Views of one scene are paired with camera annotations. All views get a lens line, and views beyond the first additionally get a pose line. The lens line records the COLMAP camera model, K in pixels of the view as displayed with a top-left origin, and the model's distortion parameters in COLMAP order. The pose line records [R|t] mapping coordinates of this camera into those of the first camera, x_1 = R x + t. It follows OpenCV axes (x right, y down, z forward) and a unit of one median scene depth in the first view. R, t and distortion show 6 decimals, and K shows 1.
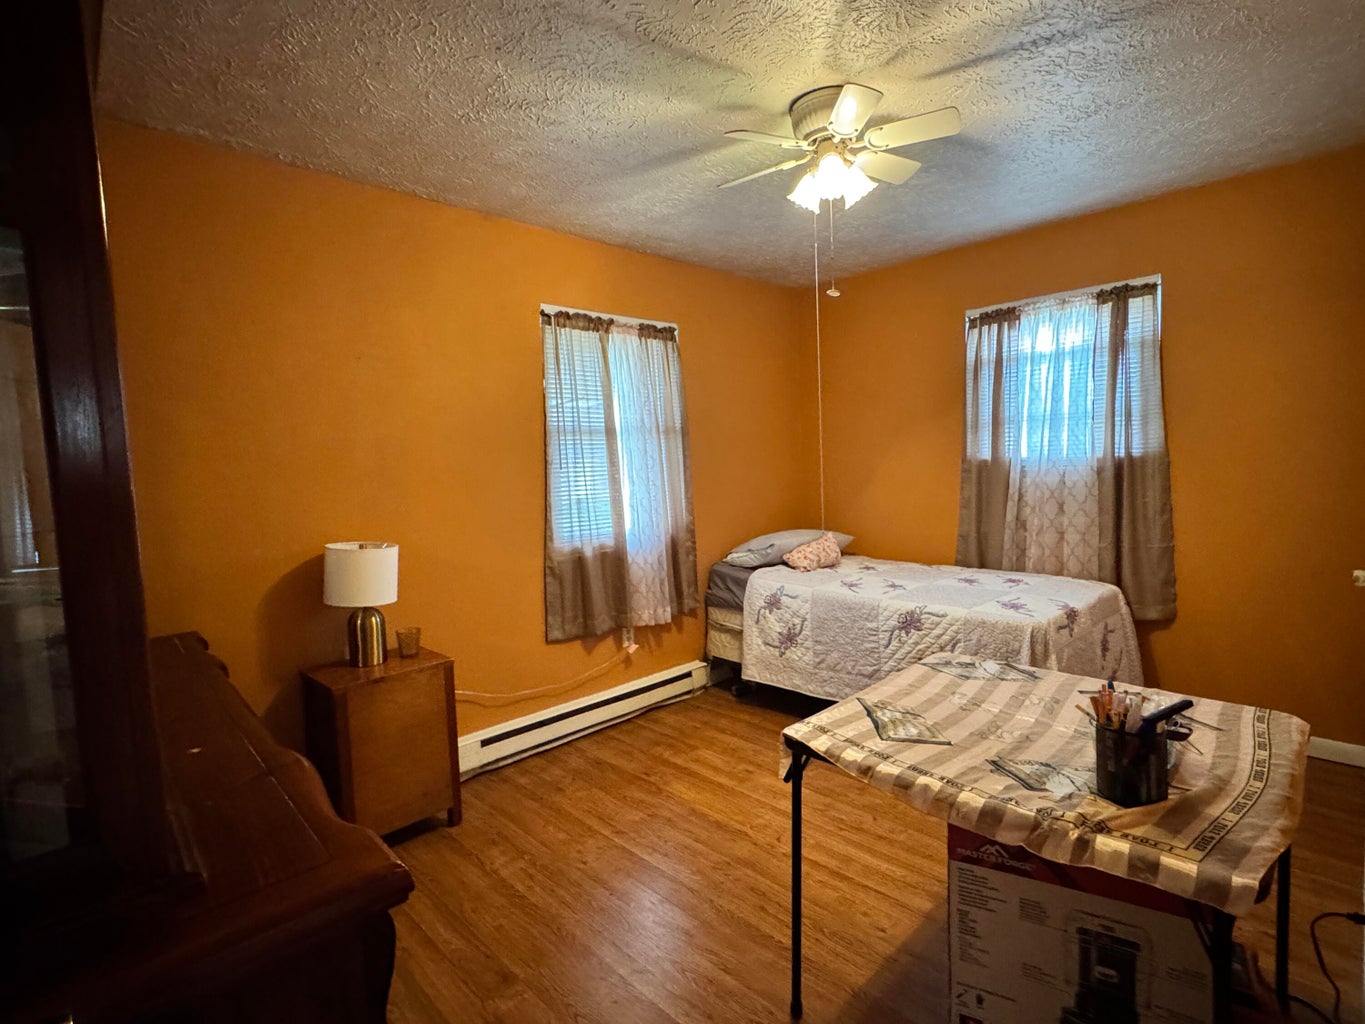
lens RADIAL K [[673.4, 0, 682.5], [0, 673.4, 512.0], [0, 0, 1]] dist [-0.000467, -0.000113]
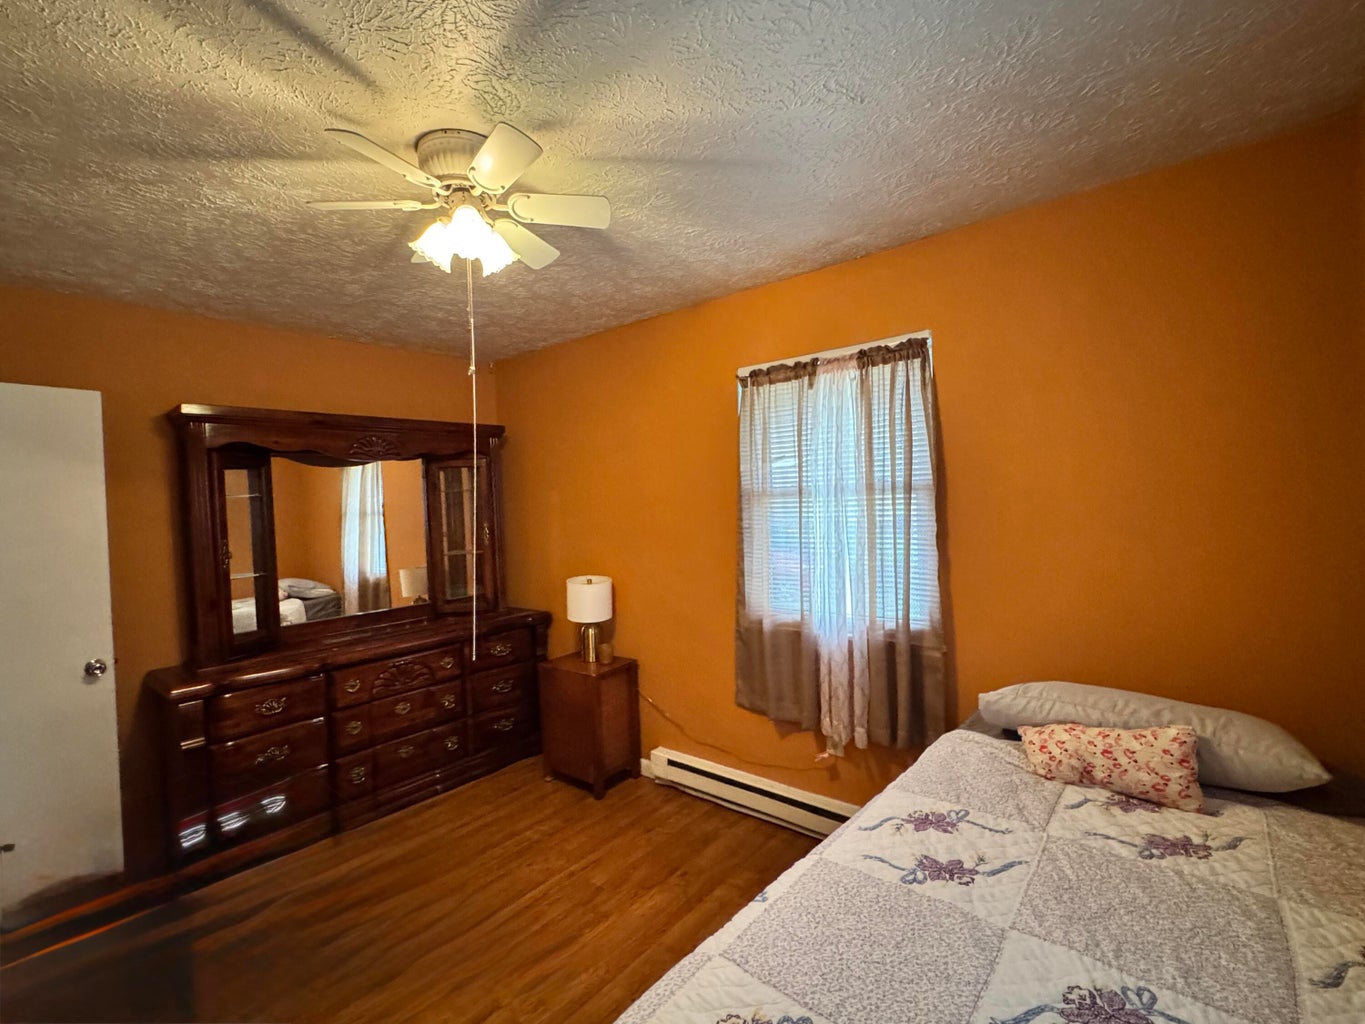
lens RADIAL K [[646.3, 0, 682.5], [0, 646.3, 512.0], [0, 0, 1]] dist [0.000649, 0.000060]
pose [[0.096420, 0.064172, -0.993270, 0.709096], [-0.032806, 0.997582, 0.061266, -0.145779], [0.994800, 0.026678, 0.098292, 0.787653]]
